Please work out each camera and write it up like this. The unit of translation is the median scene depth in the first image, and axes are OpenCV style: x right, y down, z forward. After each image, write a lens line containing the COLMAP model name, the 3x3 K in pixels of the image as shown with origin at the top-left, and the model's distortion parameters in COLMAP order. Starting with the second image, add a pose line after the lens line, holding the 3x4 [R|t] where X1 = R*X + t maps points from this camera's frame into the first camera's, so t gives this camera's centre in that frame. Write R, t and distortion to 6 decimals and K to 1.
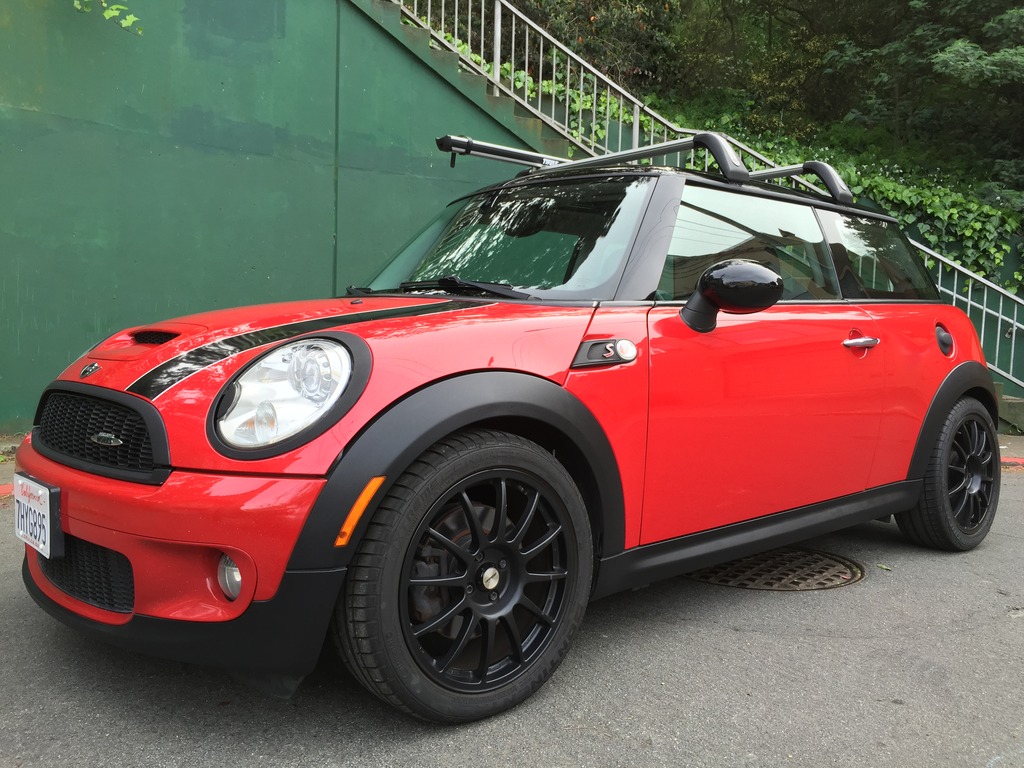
lens RADIAL K [[857.7, 0, 510.5], [0, 857.7, 382.6], [0, 0, 1]] dist [0.081305, -0.106619]
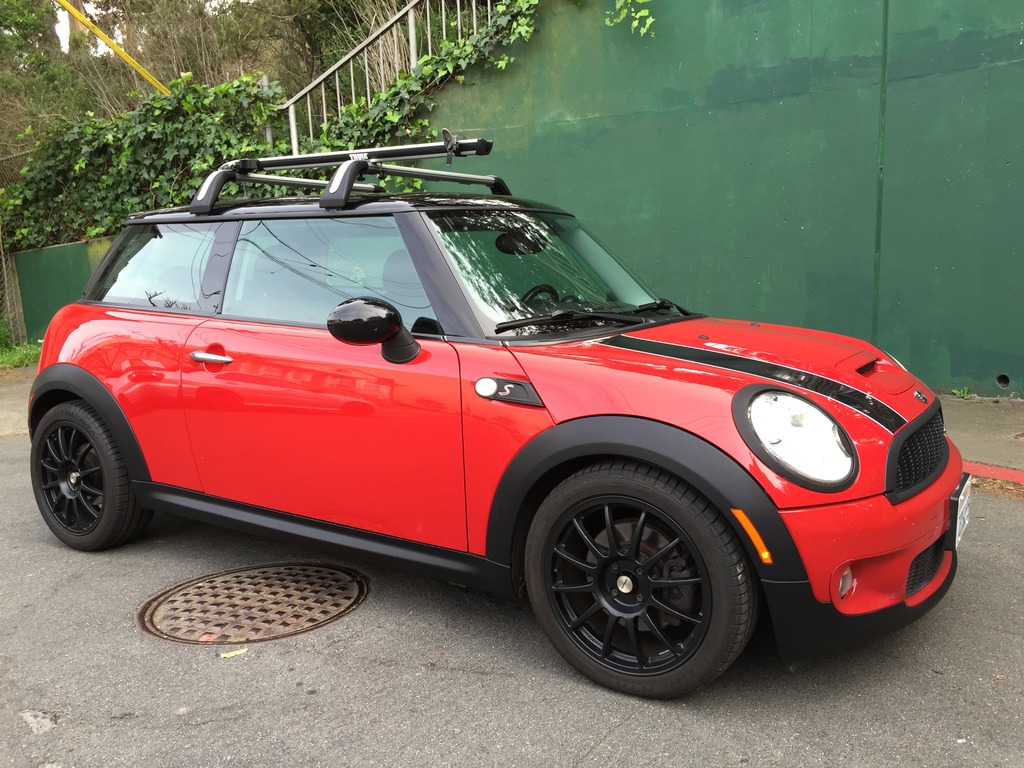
lens RADIAL K [[857.7, 0, 512.9], [0, 857.7, 380.0], [0, 0, 1]] dist [0.081305, -0.106619]
pose [[0.309585, 0.100059, -0.945593, 0.520560], [-0.004071, 0.994578, 0.103909, -0.054452], [0.950863, -0.028319, 0.308314, 0.412162]]
